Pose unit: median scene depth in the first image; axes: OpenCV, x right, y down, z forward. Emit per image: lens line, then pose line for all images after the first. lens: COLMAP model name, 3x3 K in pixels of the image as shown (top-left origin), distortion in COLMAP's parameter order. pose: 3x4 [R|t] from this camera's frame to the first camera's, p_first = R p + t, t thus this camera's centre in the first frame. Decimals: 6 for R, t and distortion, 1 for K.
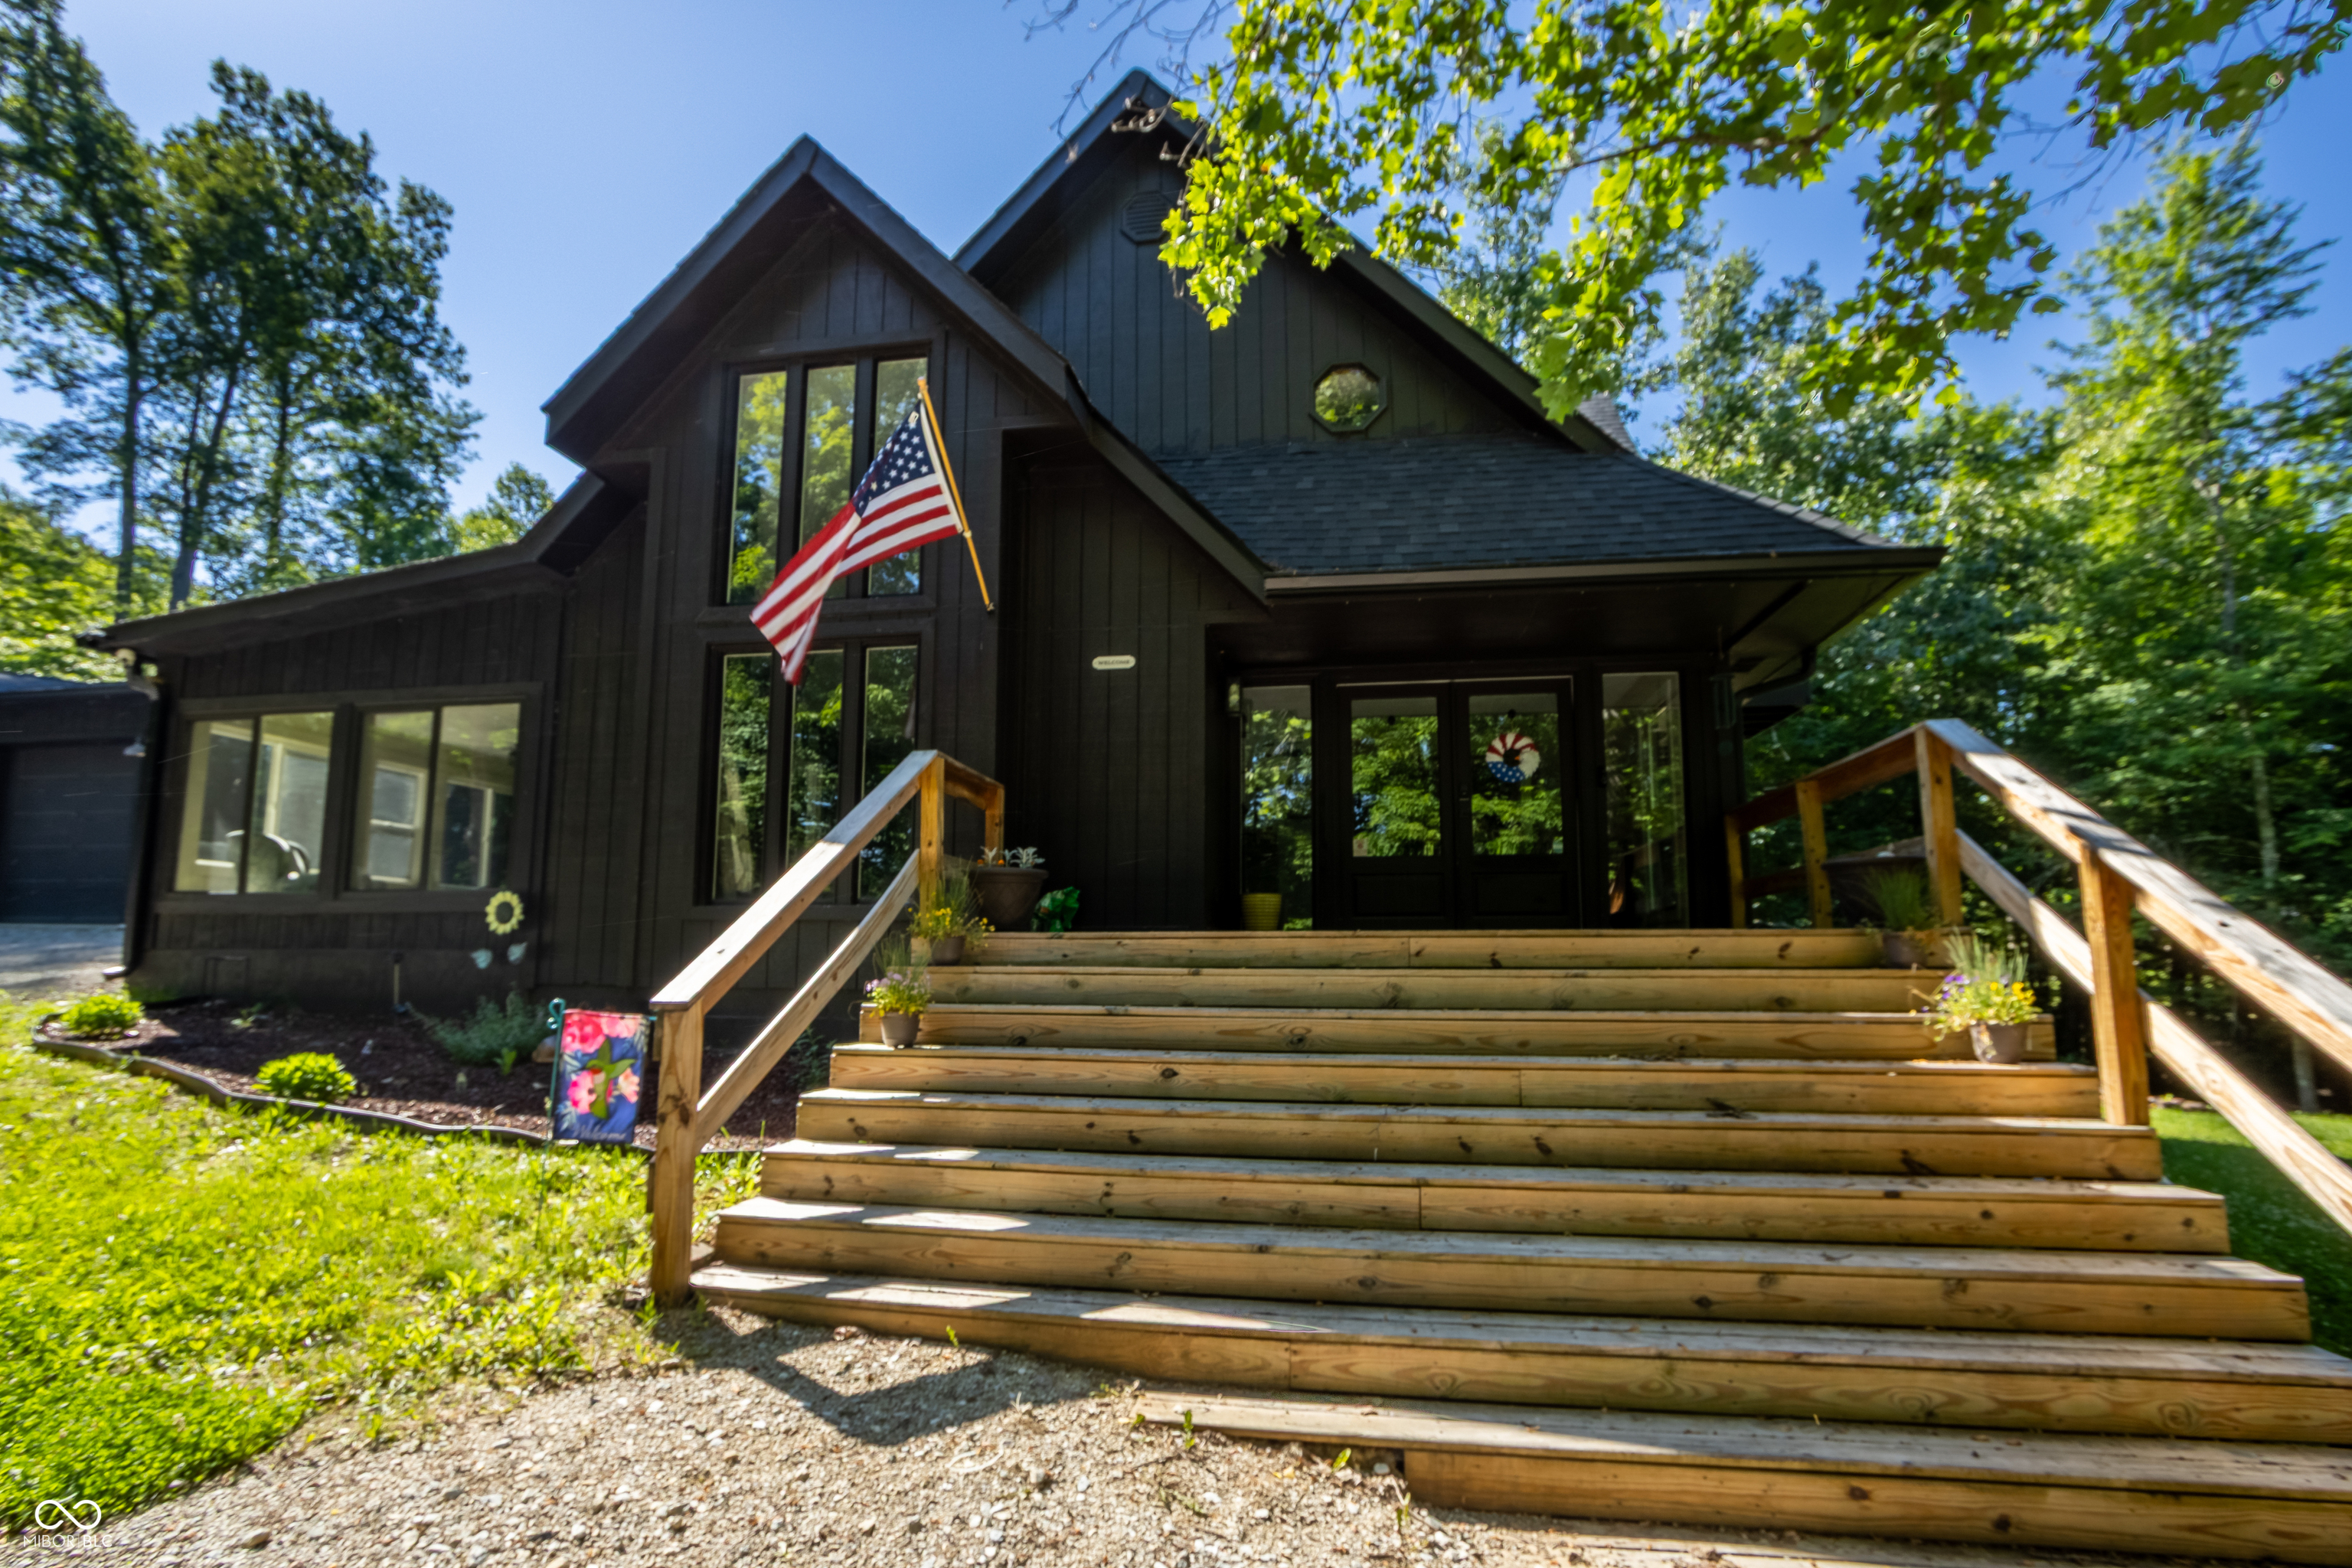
lens RADIAL K [[1114.1, 0, 1176.0], [0, 1114.1, 784.0], [0, 0, 1]] dist [0.000384, -0.000491]
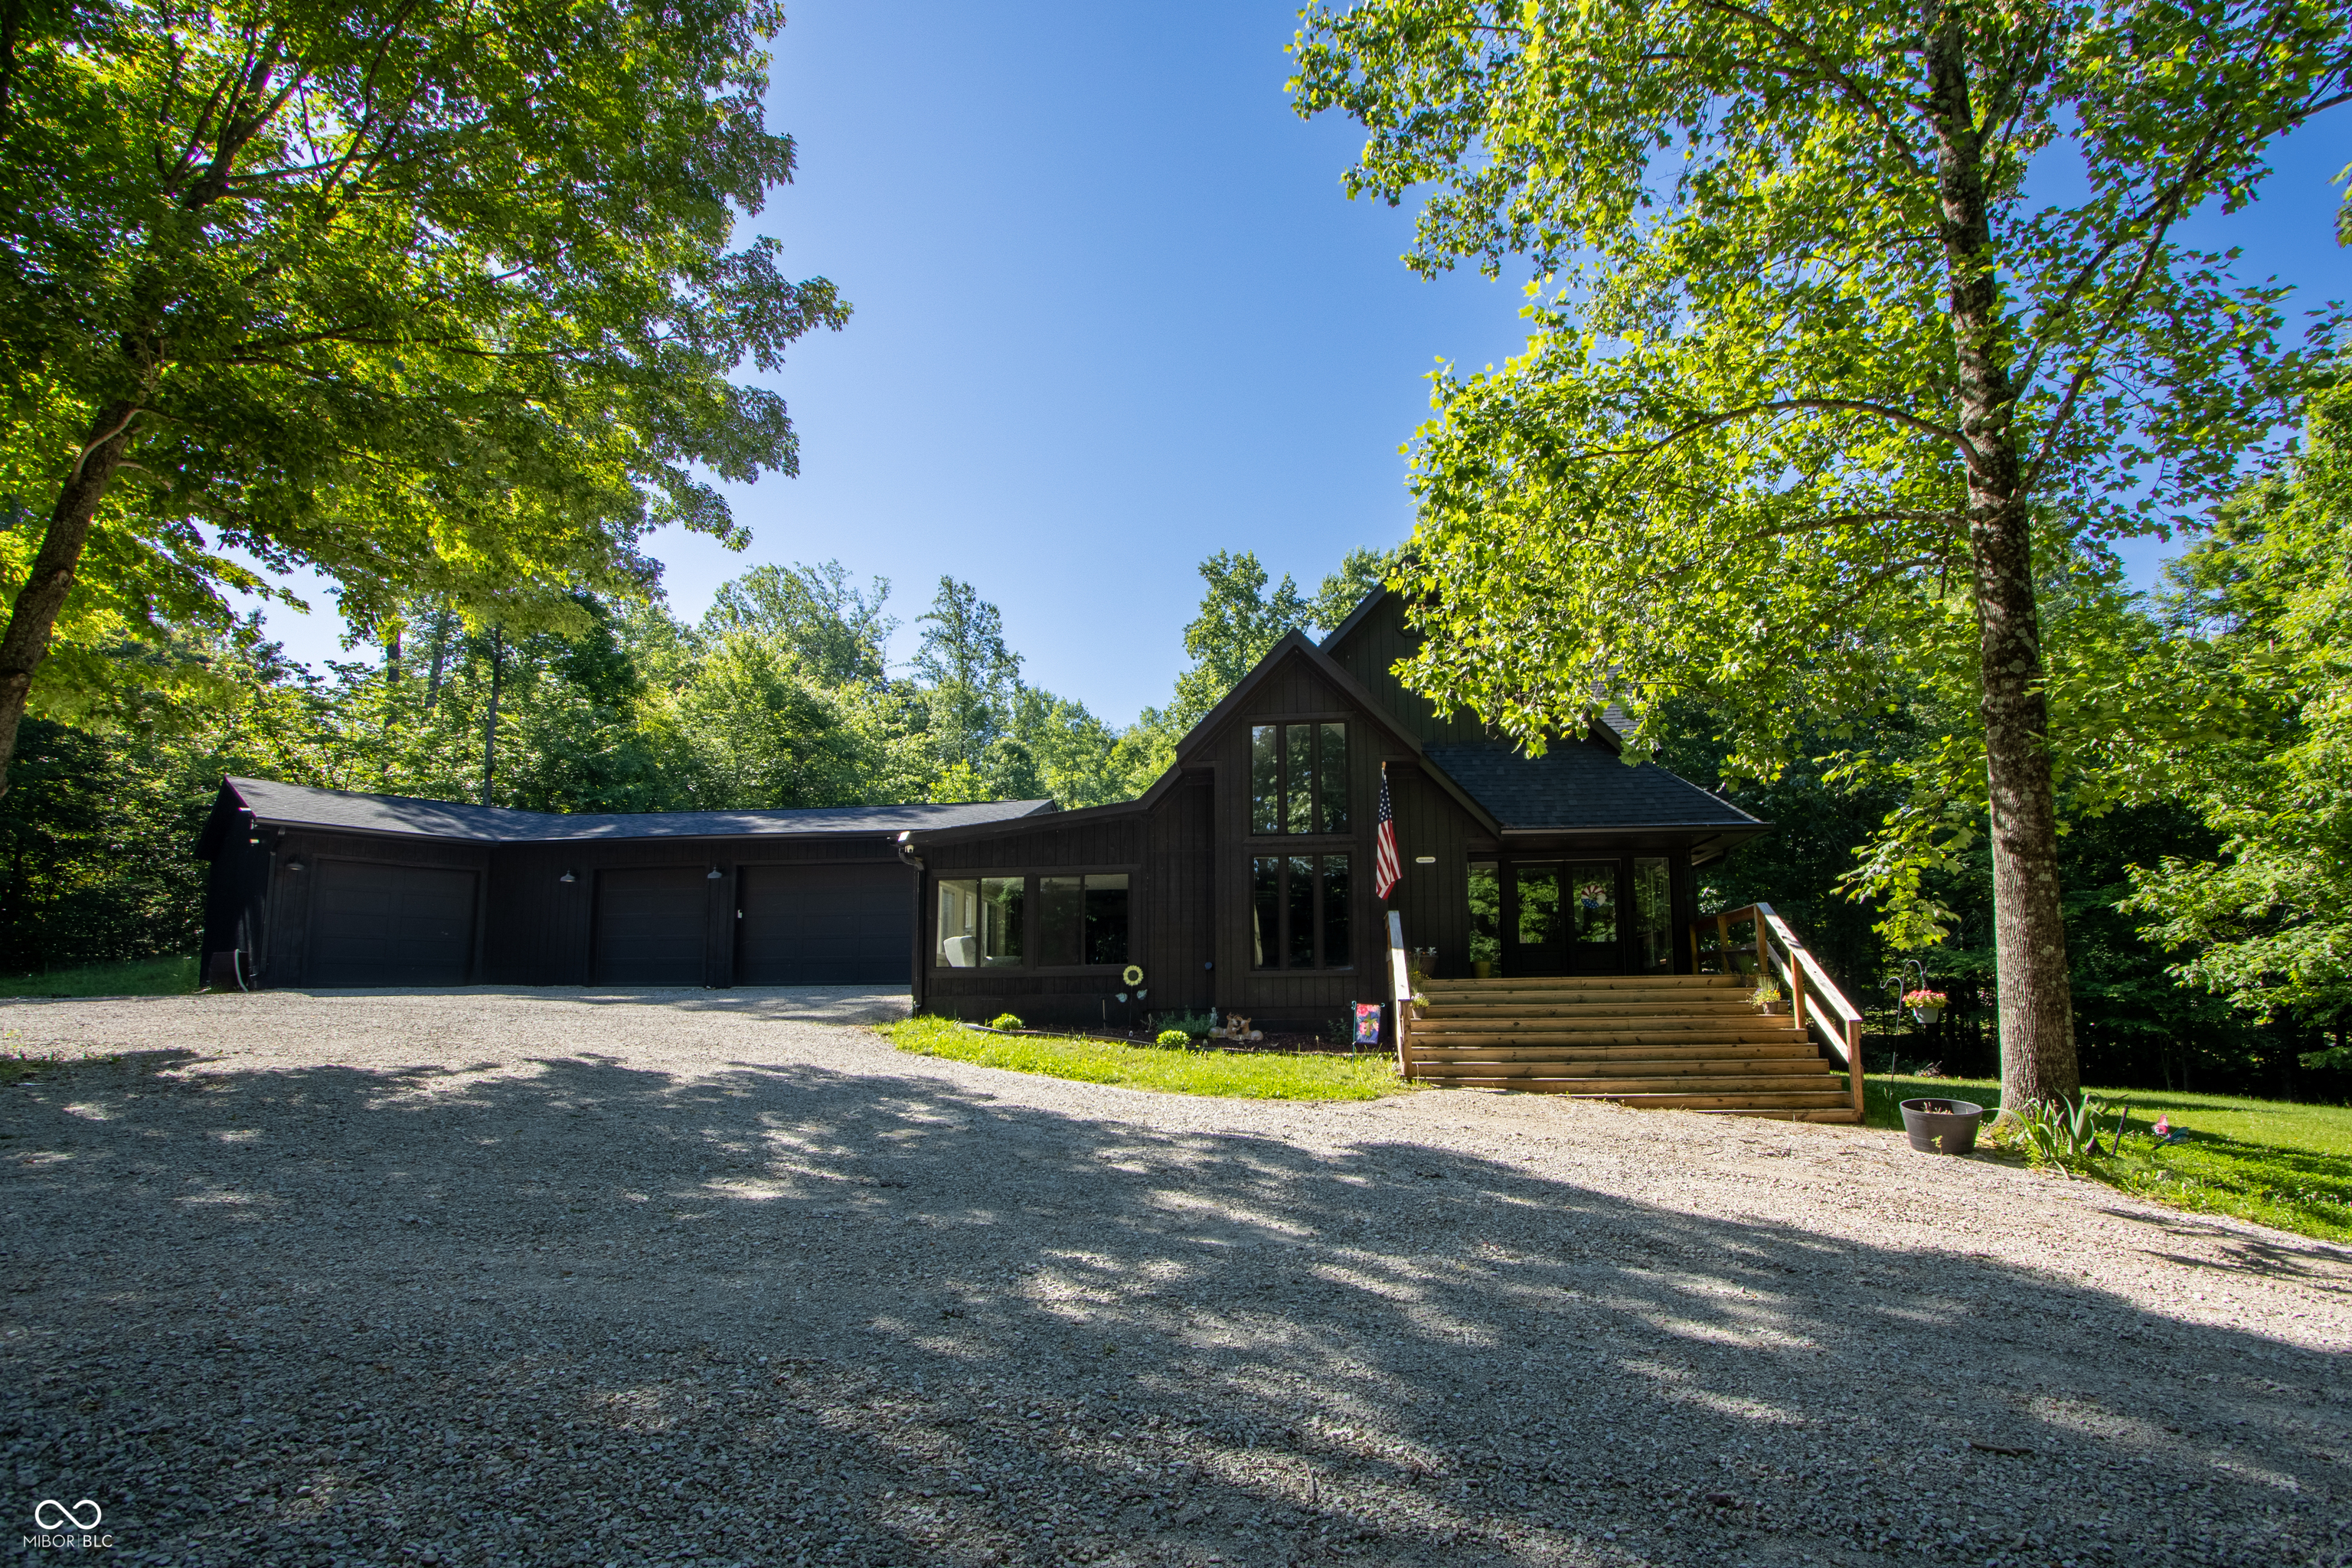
lens RADIAL K [[1166.7, 0, 1217.6], [0, 1166.7, 843.9], [0, 0, 1]] dist [-0.001469, 0.039603]
pose [[0.997454, -0.006876, 0.070982, -0.710046], [0.006005, 0.999904, 0.012476, -0.192563], [-0.071060, -0.012018, 0.997400, -1.454712]]
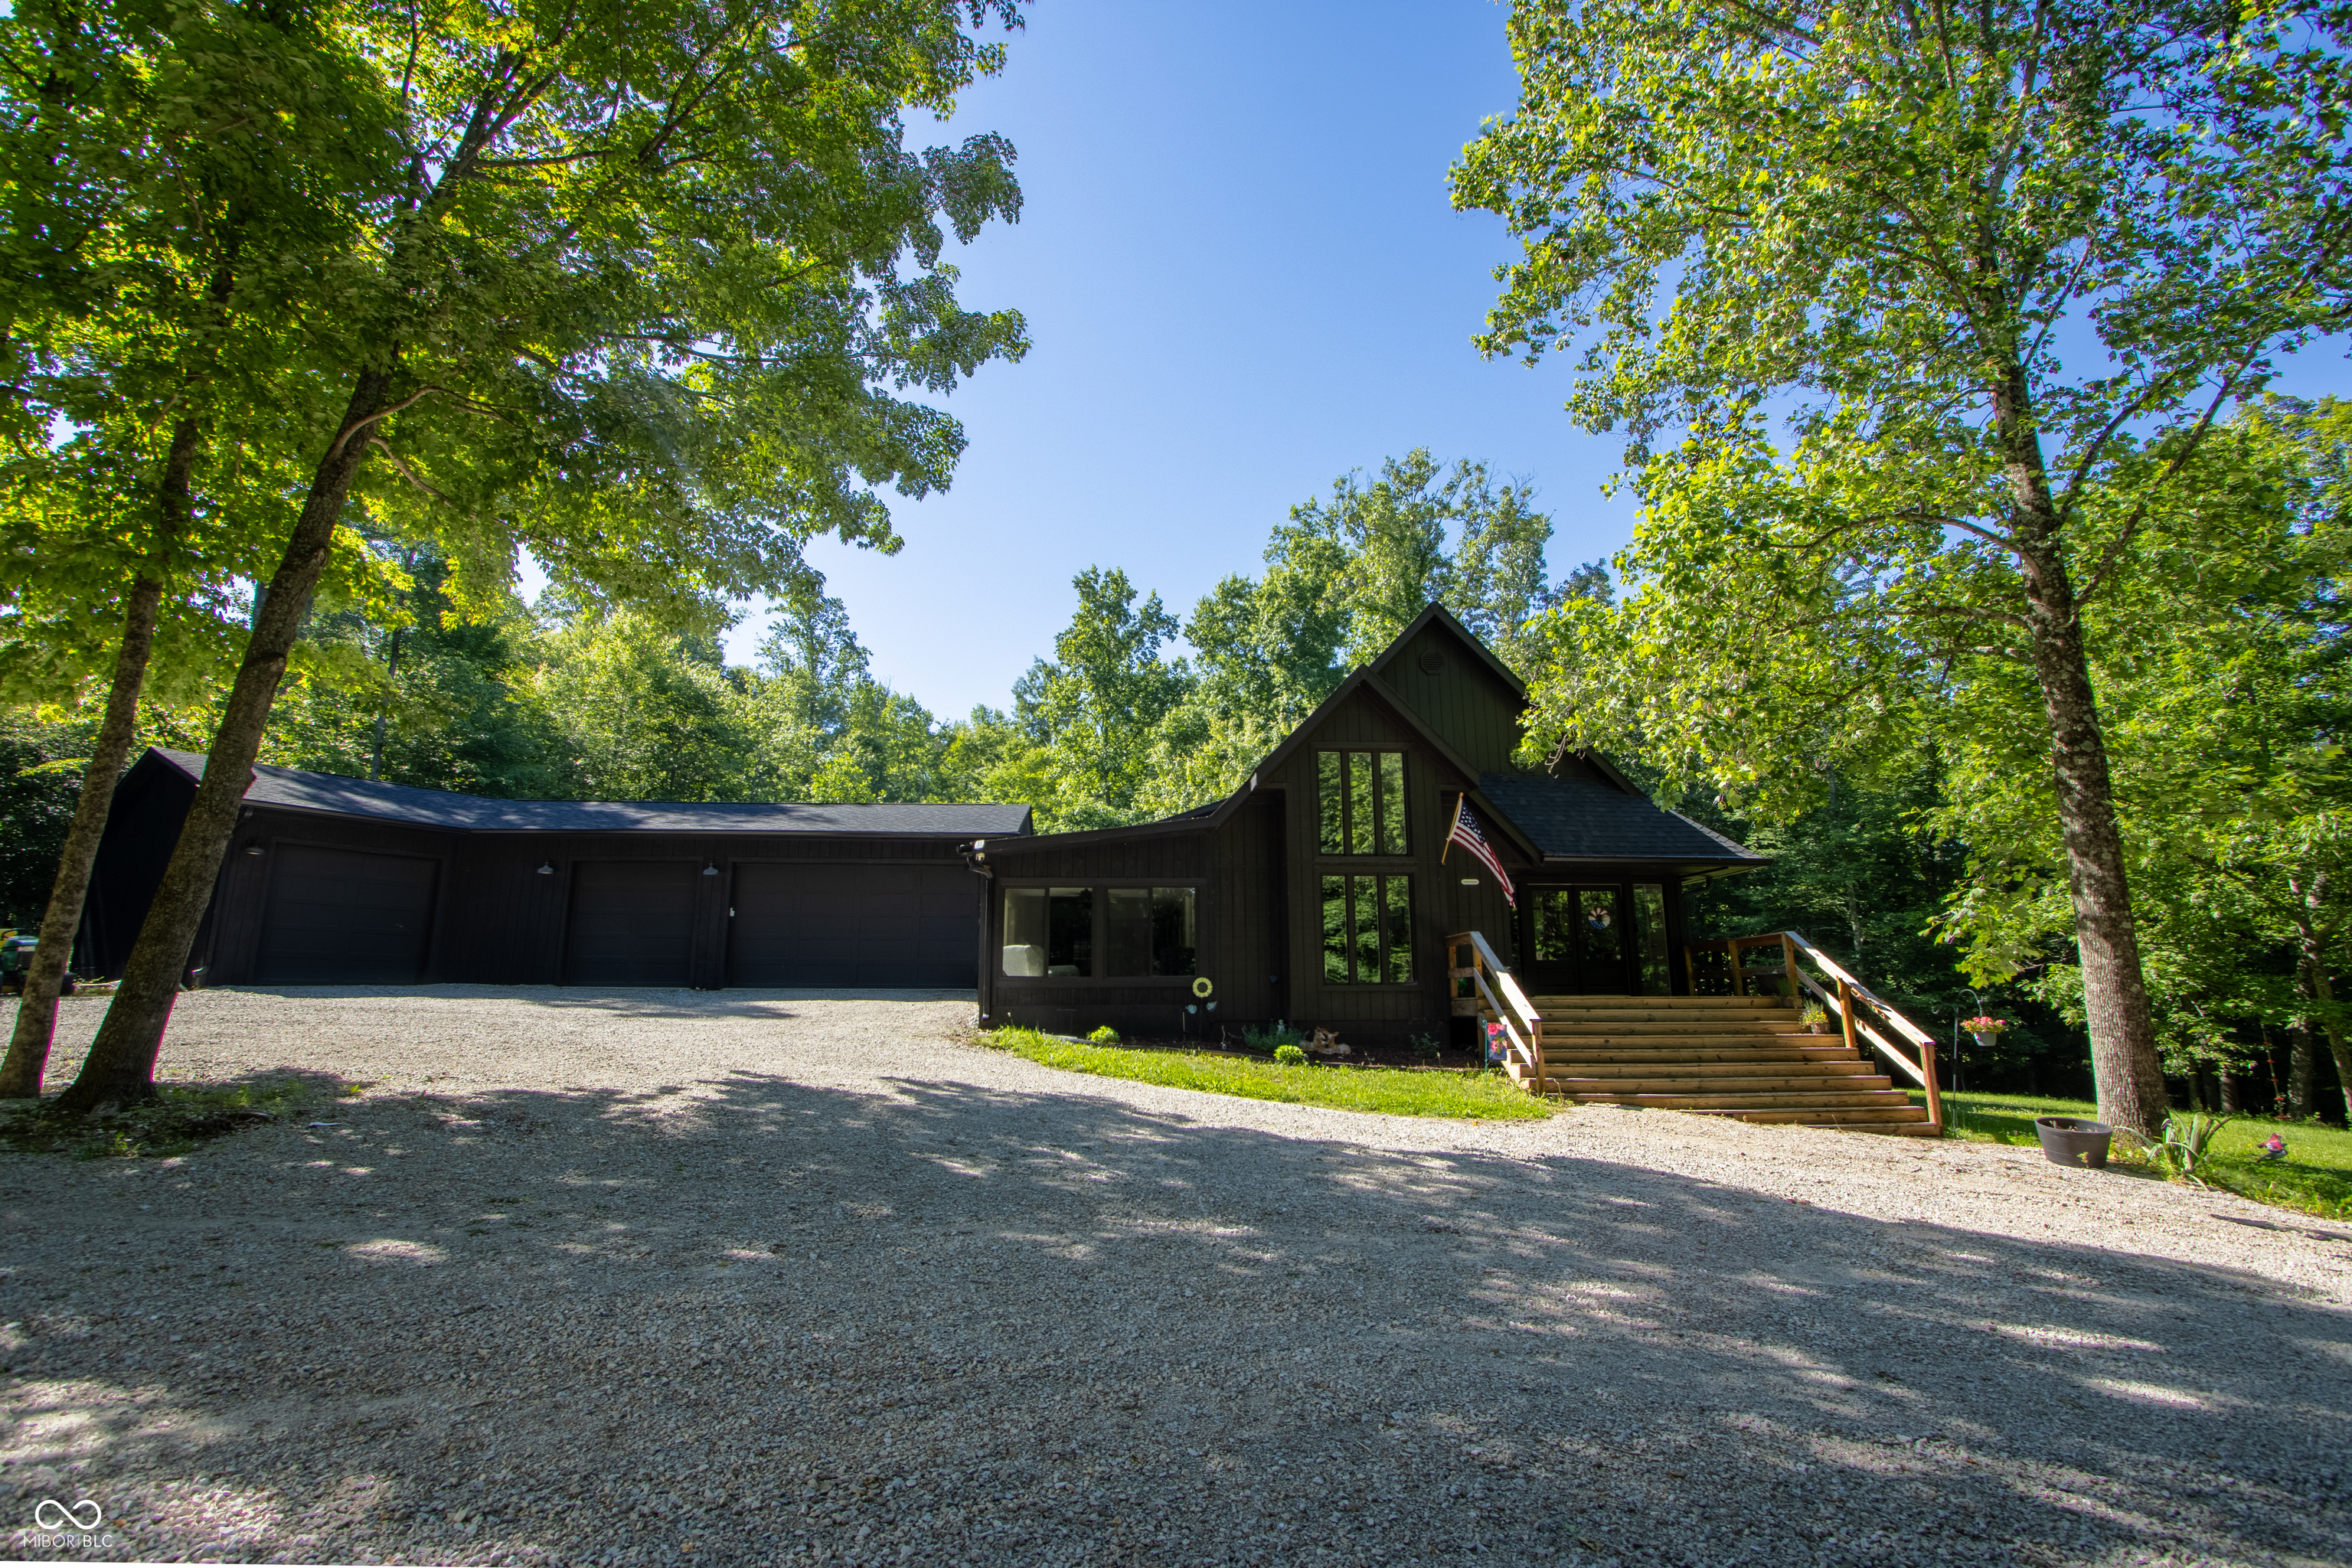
lens RADIAL K [[1114.1, 0, 1176.0], [0, 1114.1, 784.0], [0, 0, 1]] dist [0.000384, -0.000491]
pose [[0.973352, 0.039213, 0.225938, -1.384941], [-0.031085, 0.998739, -0.039420, -0.234384], [-0.227199, 0.031347, 0.973344, -1.351303]]
